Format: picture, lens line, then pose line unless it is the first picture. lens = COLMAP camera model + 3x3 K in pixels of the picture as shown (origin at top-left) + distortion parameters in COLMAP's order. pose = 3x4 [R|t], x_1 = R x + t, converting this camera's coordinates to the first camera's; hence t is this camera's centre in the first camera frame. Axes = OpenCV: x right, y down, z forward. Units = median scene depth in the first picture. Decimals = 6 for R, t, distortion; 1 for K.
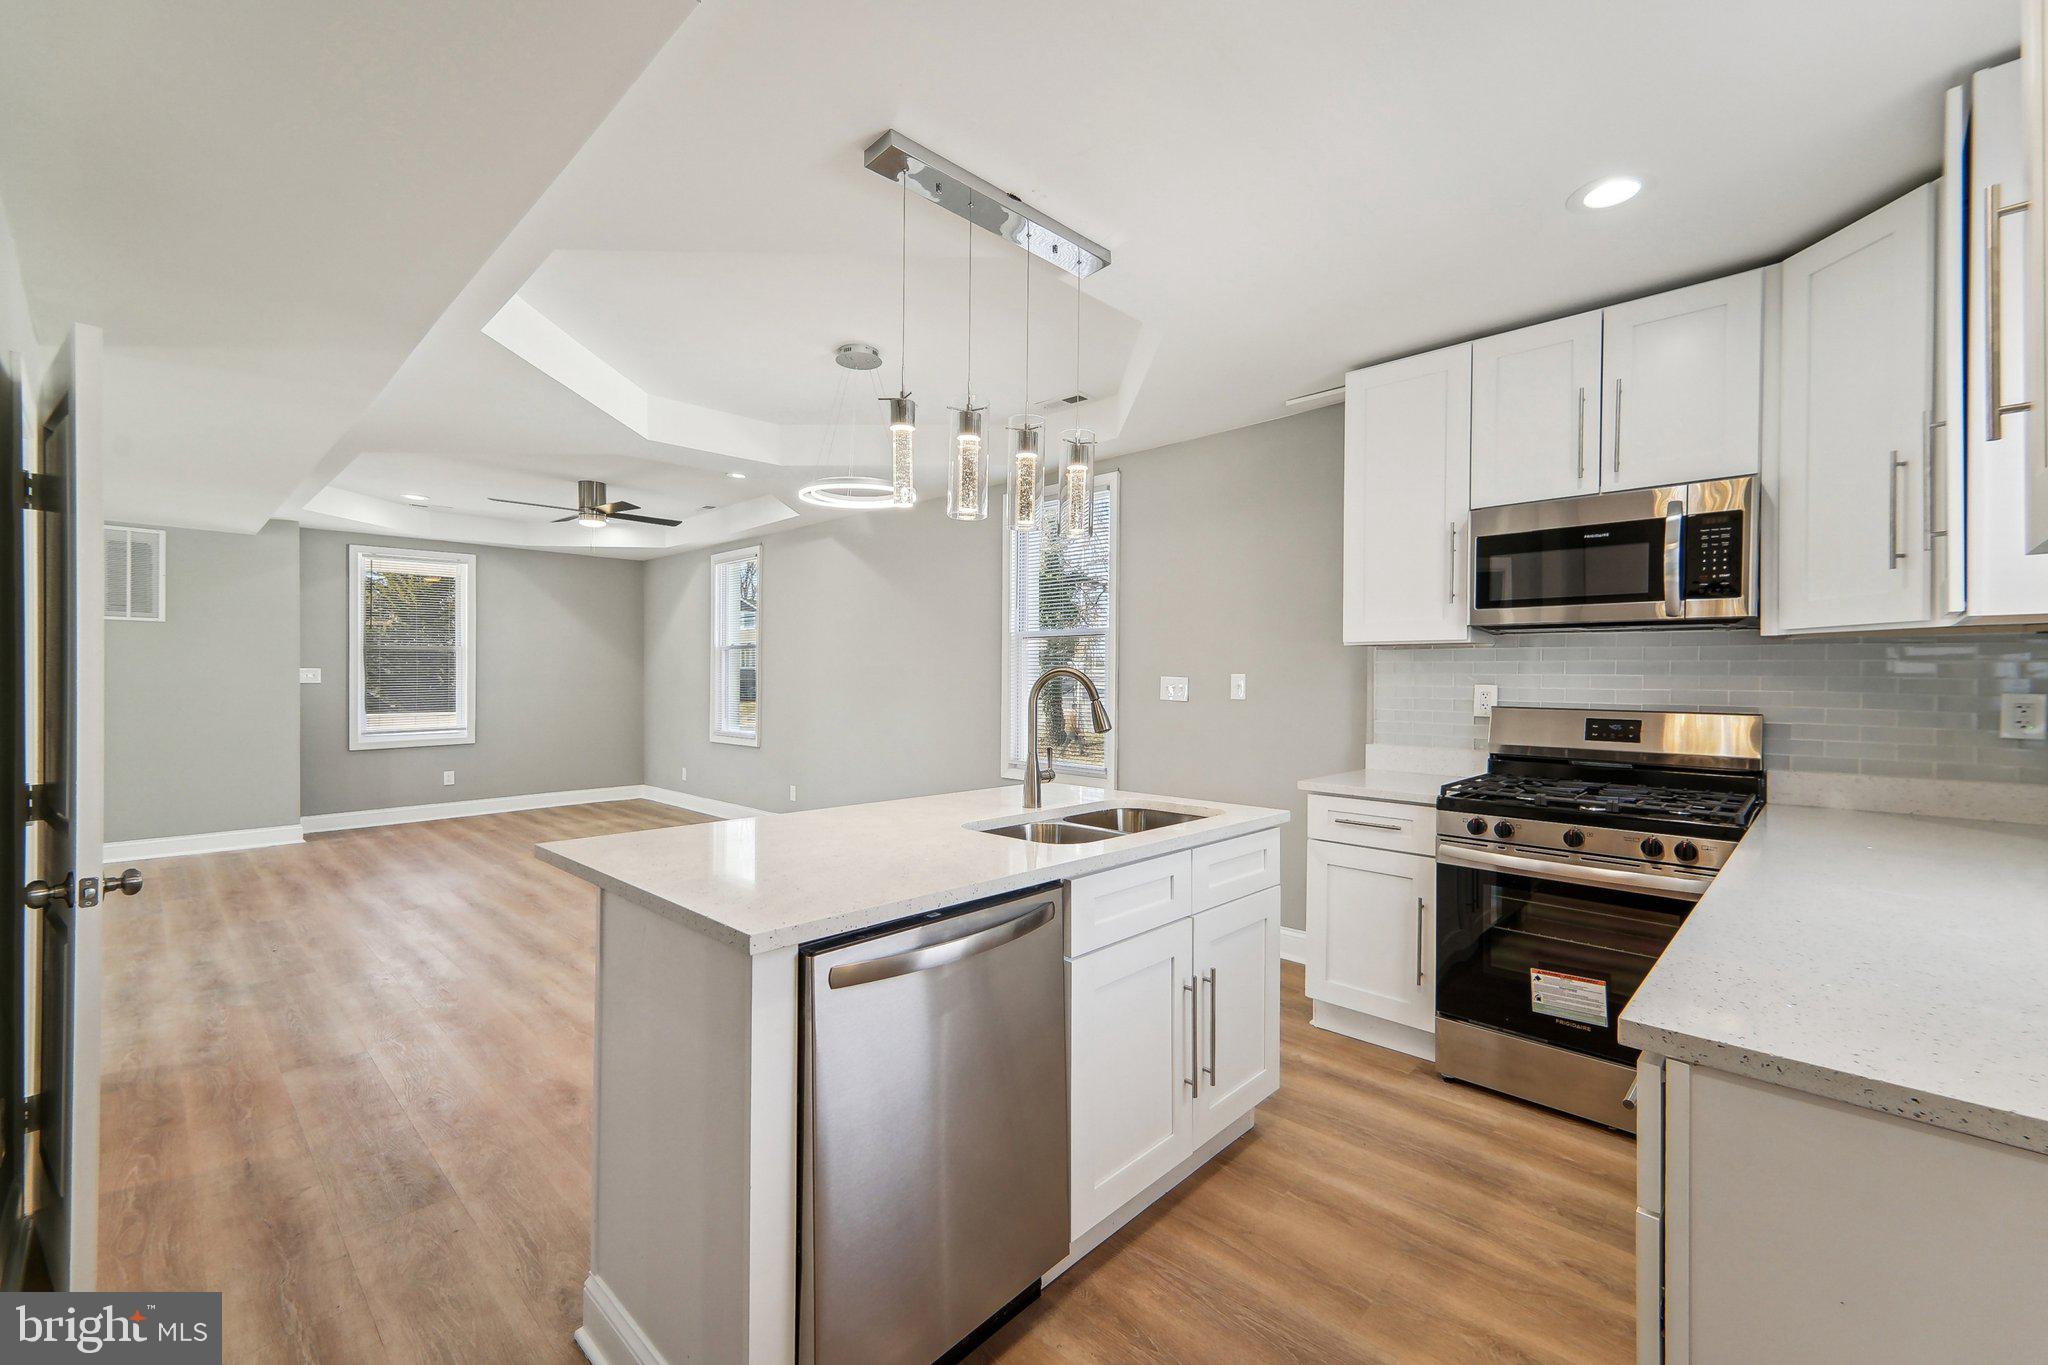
lens RADIAL K [[837.3, 0, 1031.8], [0, 837.3, 687.4], [0, 0, 1]] dist [0.013544, -0.001804]
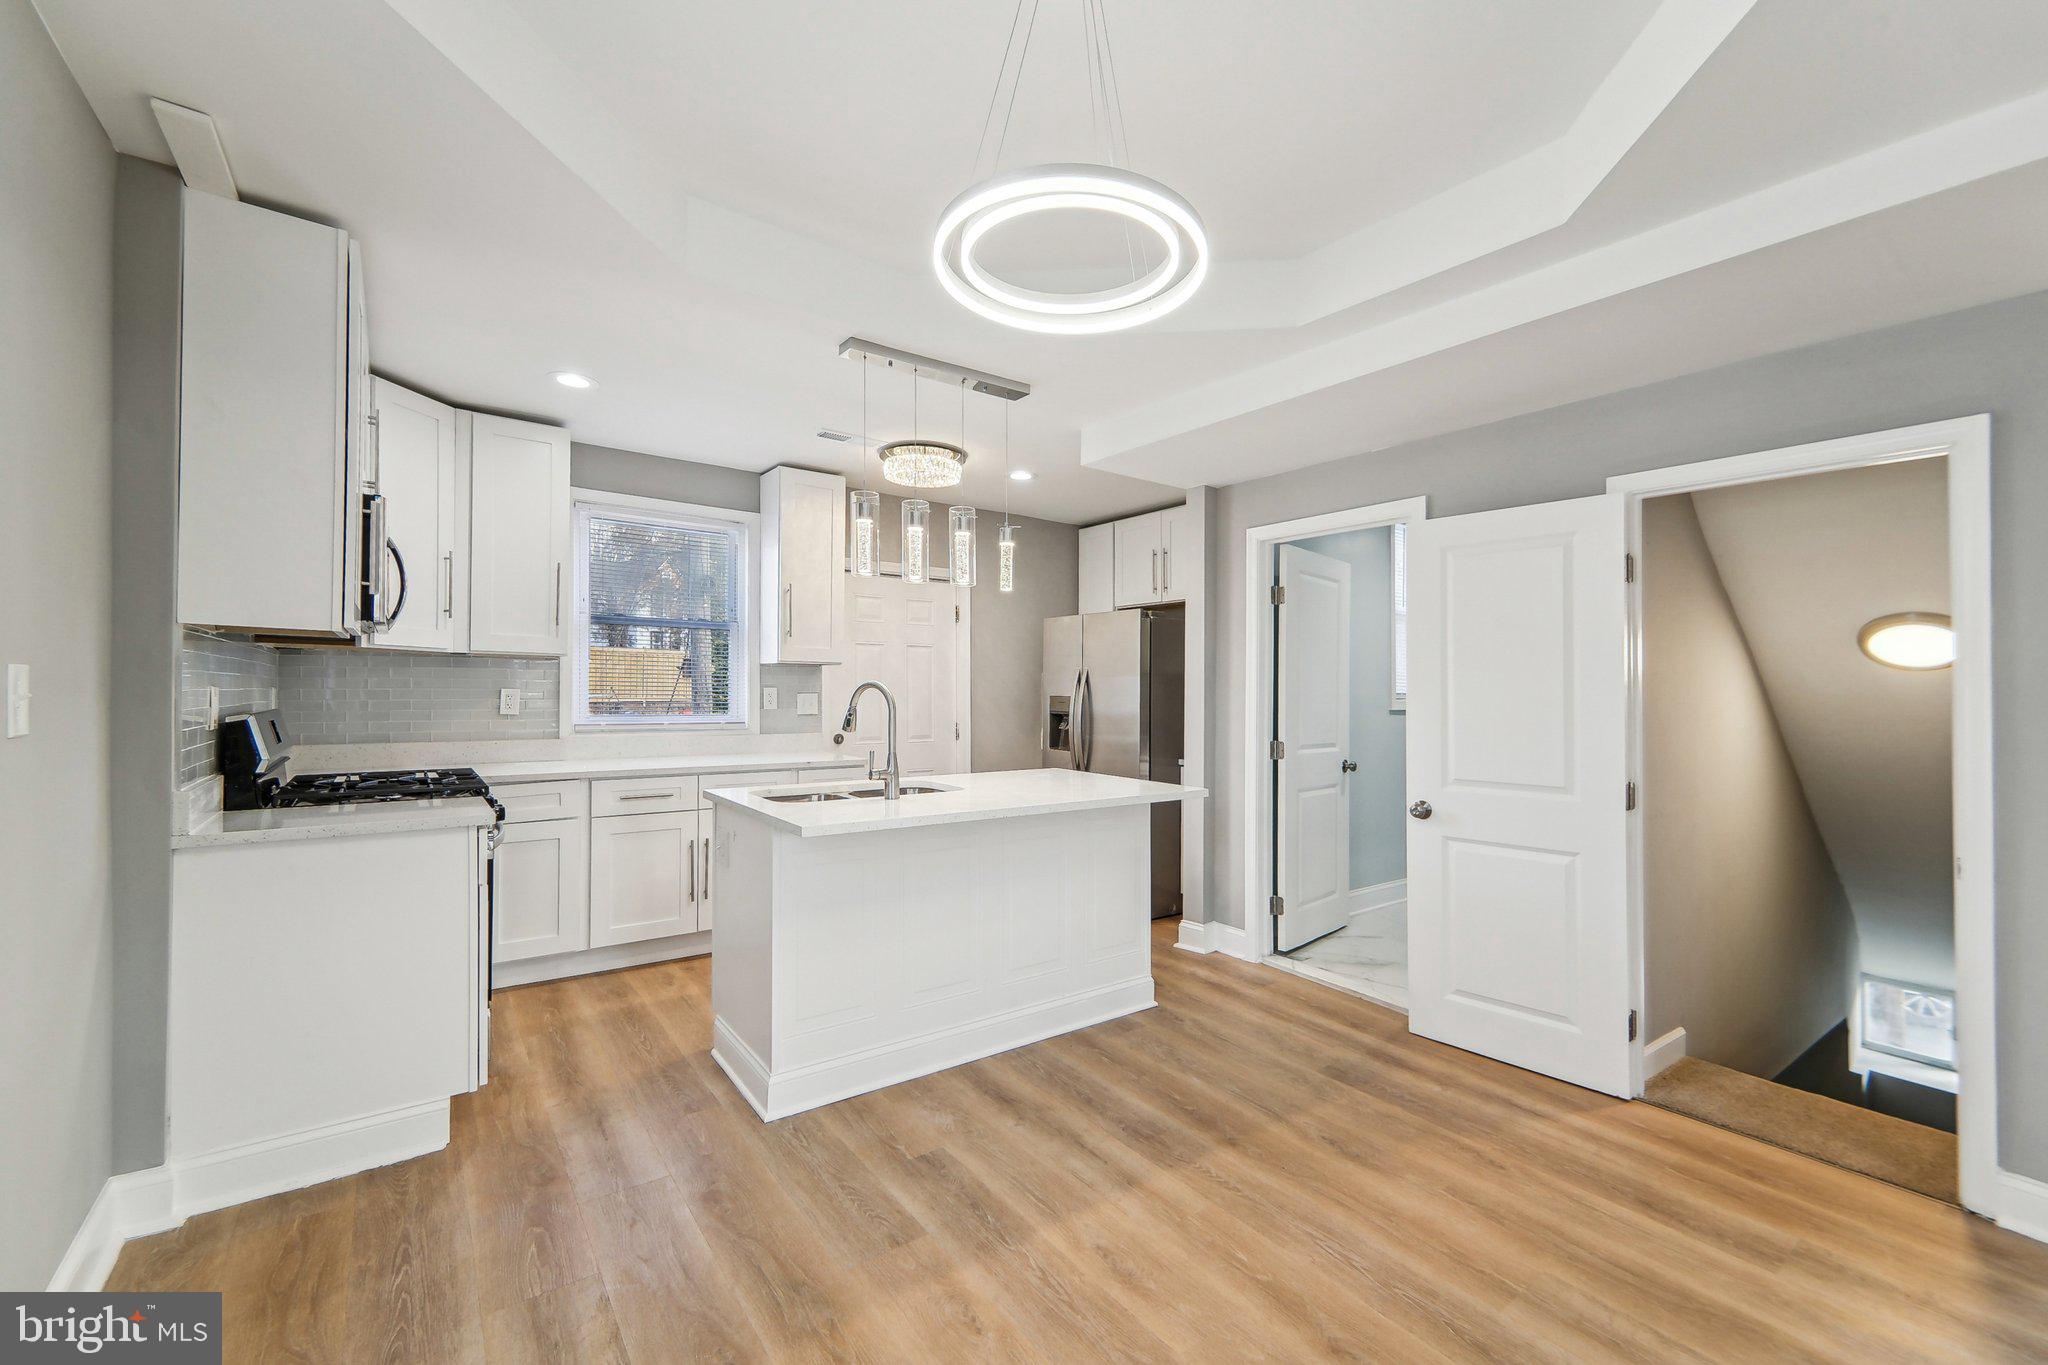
lens RADIAL K [[837.3, 0, 1030.4], [0, 837.3, 687.8], [0, 0, 1]] dist [0.013544, -0.001804]
pose [[-0.985742, -0.017068, 0.167395, -0.156257], [-0.015876, 0.999838, 0.008459, -0.010918], [-0.167513, 0.005681, -0.985854, 0.859682]]
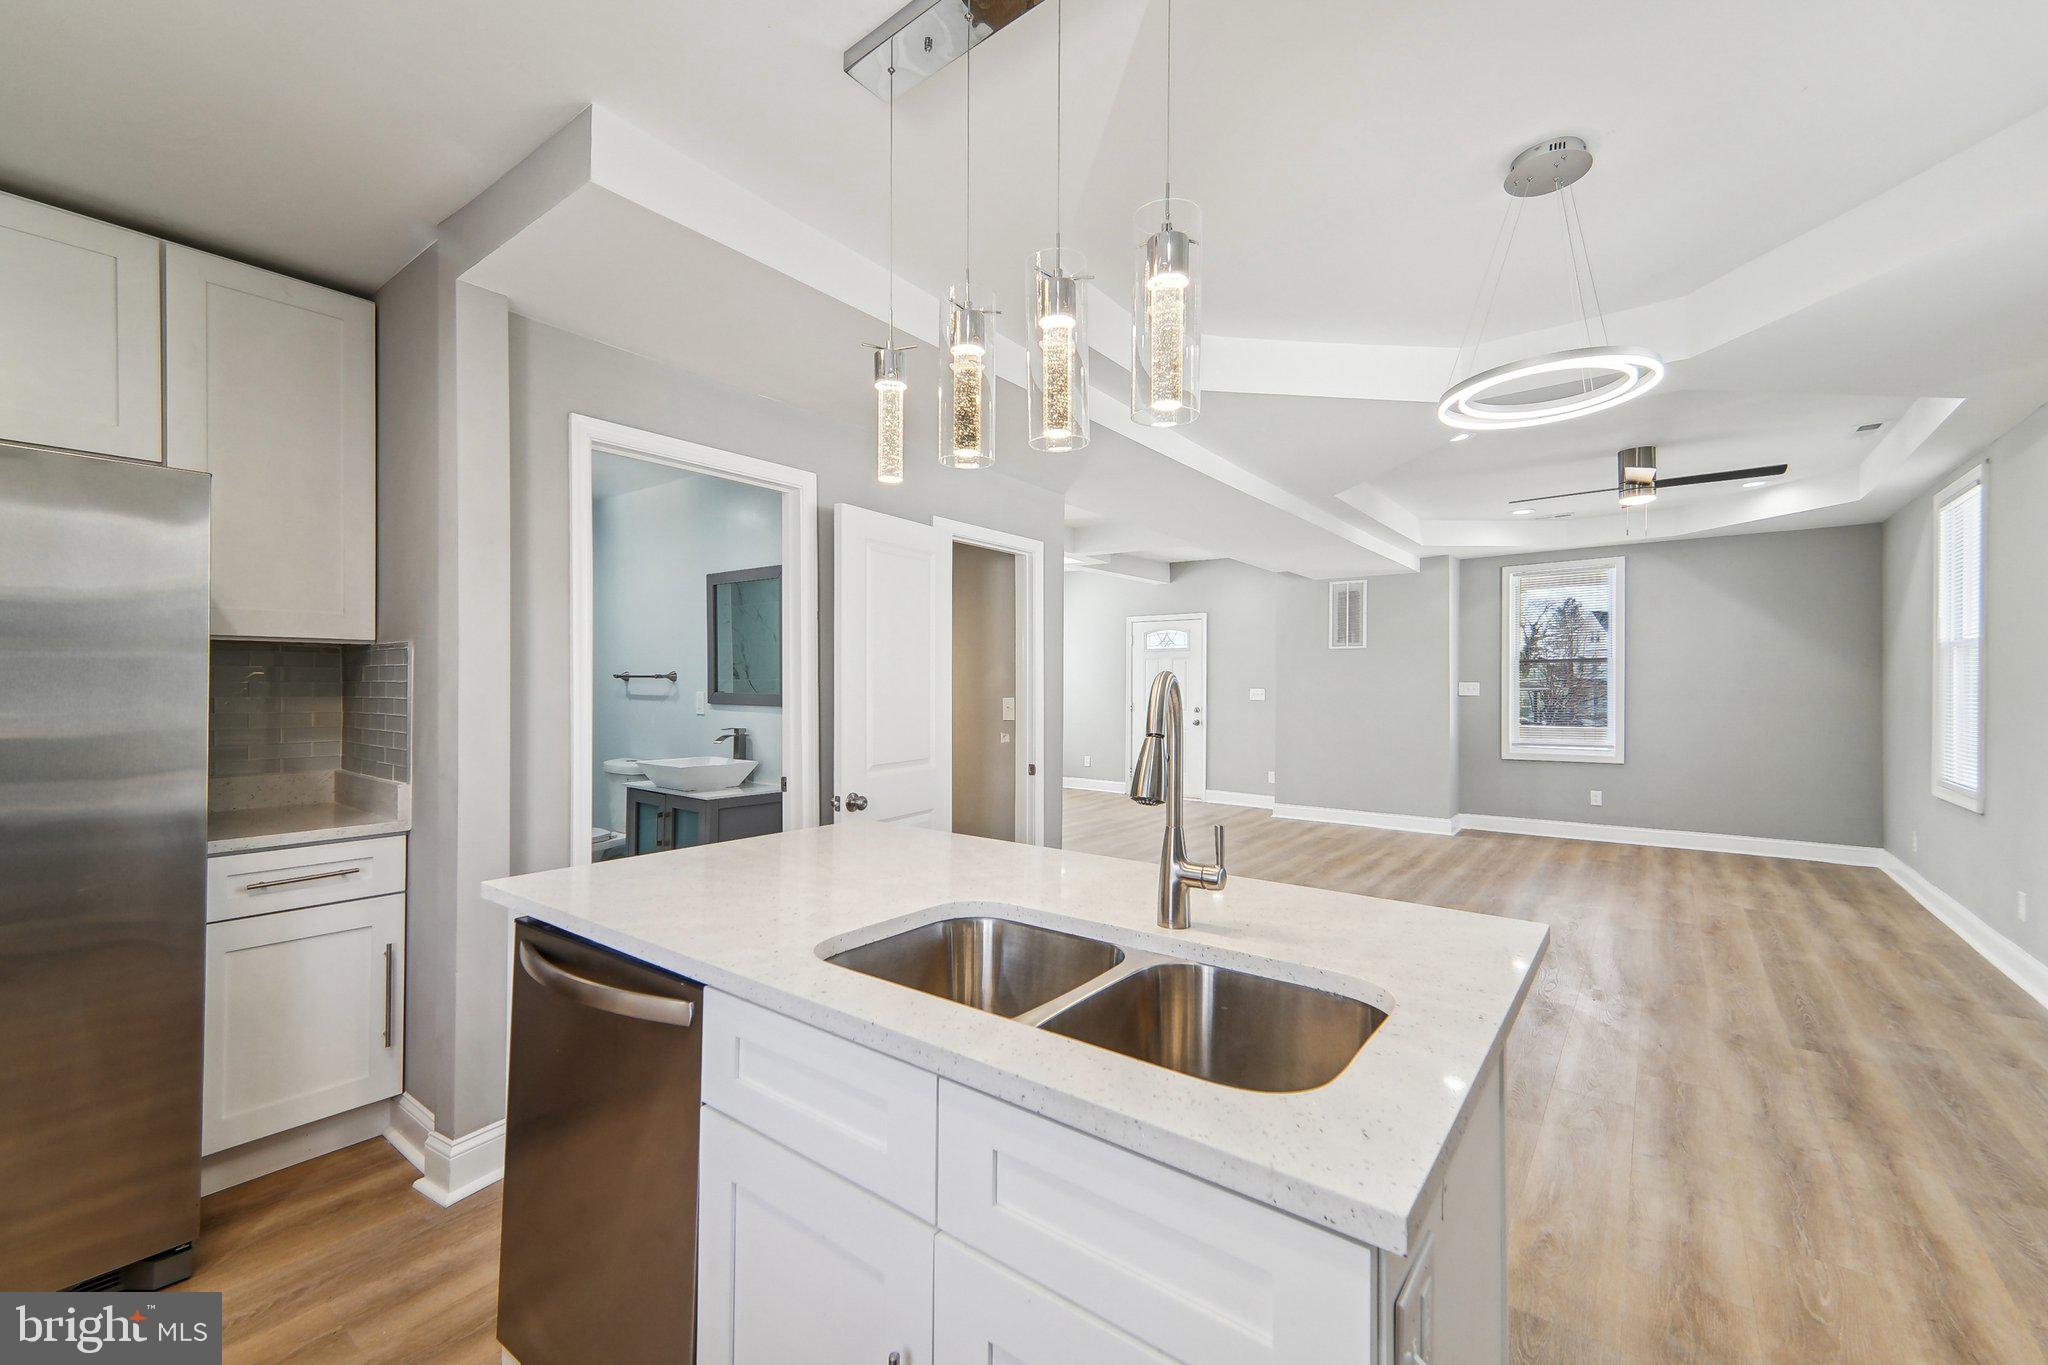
lens RADIAL K [[837.3, 0, 1028.4], [0, 837.3, 681.0], [0, 0, 1]] dist [0.013544, -0.001804]
pose [[0.108428, -0.009485, -0.994059, 0.220091], [-0.013083, 0.999854, -0.010968, -0.005439], [0.994018, 0.014195, 0.108288, 0.338743]]
